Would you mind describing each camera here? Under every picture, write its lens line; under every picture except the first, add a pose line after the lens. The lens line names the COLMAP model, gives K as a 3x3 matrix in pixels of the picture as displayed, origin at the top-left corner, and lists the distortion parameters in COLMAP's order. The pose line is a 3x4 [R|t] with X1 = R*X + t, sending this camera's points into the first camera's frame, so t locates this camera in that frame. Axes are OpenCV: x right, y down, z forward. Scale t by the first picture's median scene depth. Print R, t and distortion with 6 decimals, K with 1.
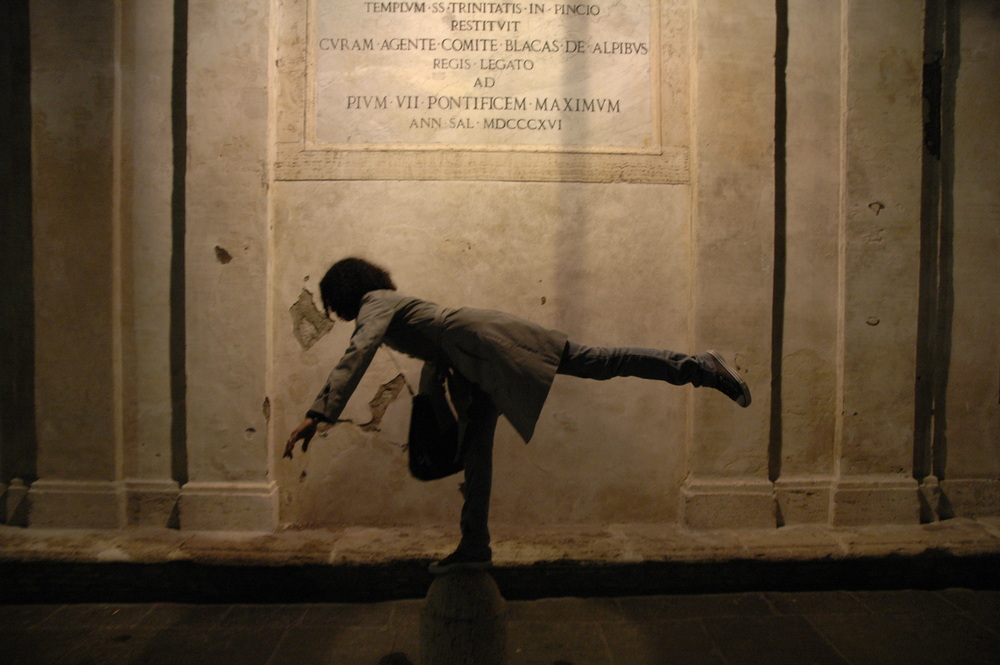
lens RADIAL K [[774.7, 0, 505.2], [0, 774.7, 345.8], [0, 0, 1]] dist [-0.179207, 0.166863]
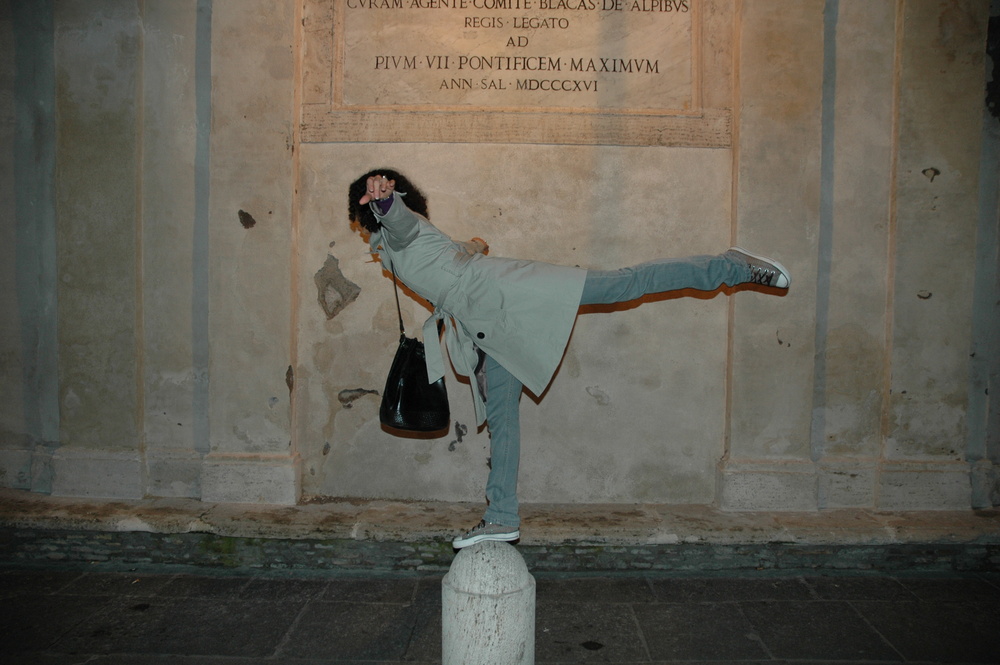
lens RADIAL K [[774.7, 0, 504.1], [0, 774.7, 347.3], [0, 0, 1]] dist [-0.179207, 0.166863]
pose [[0.999013, 0.011479, -0.042899, 0.001313], [-0.010663, 0.999758, 0.019219, 0.021934], [0.043109, -0.018743, 0.998895, 0.037297]]
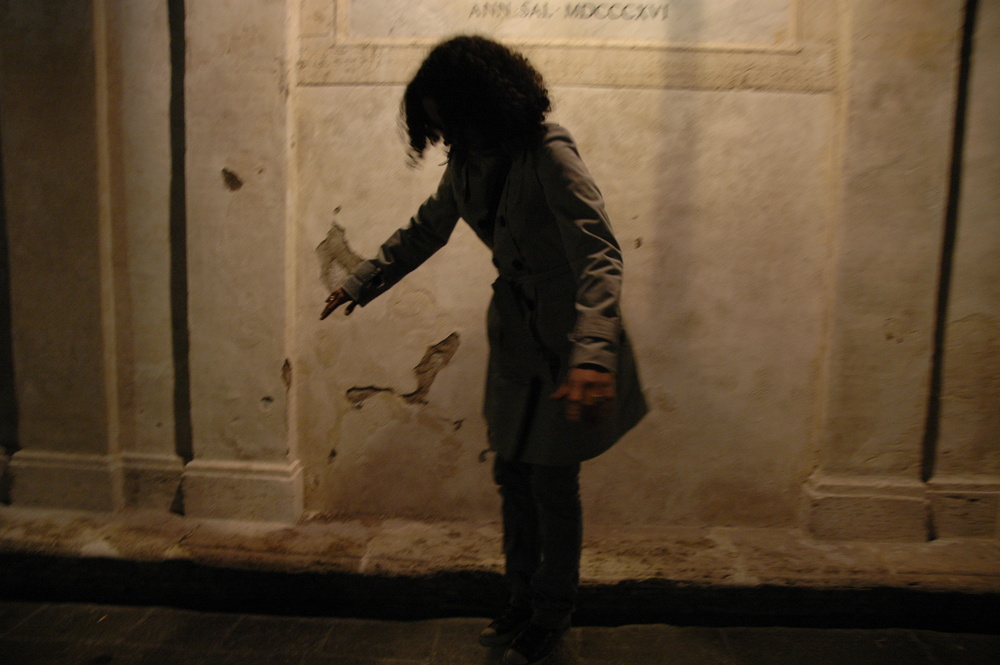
lens RADIAL K [[774.7, 0, 505.1], [0, 774.7, 342.0], [0, 0, 1]] dist [-0.179207, 0.166863]
pose [[0.996375, 0.025032, -0.081307, -0.018984], [-0.018374, 0.996494, 0.081626, -0.019742], [0.083065, -0.079836, 0.993341, 0.219240]]
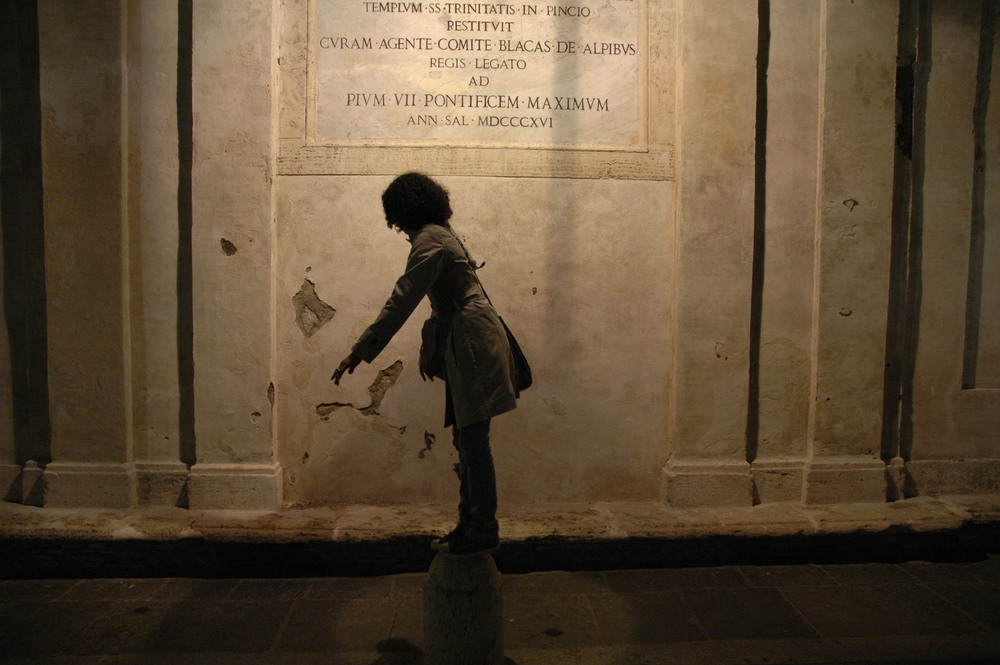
lens RADIAL K [[774.7, 0, 504.9], [0, 774.7, 346.9], [0, 0, 1]] dist [-0.179207, 0.166863]
pose [[0.999791, 0.002156, 0.020334, -0.012253], [-0.002847, 0.999418, 0.034001, -0.018208], [-0.020249, -0.034052, 0.999215, -0.053956]]
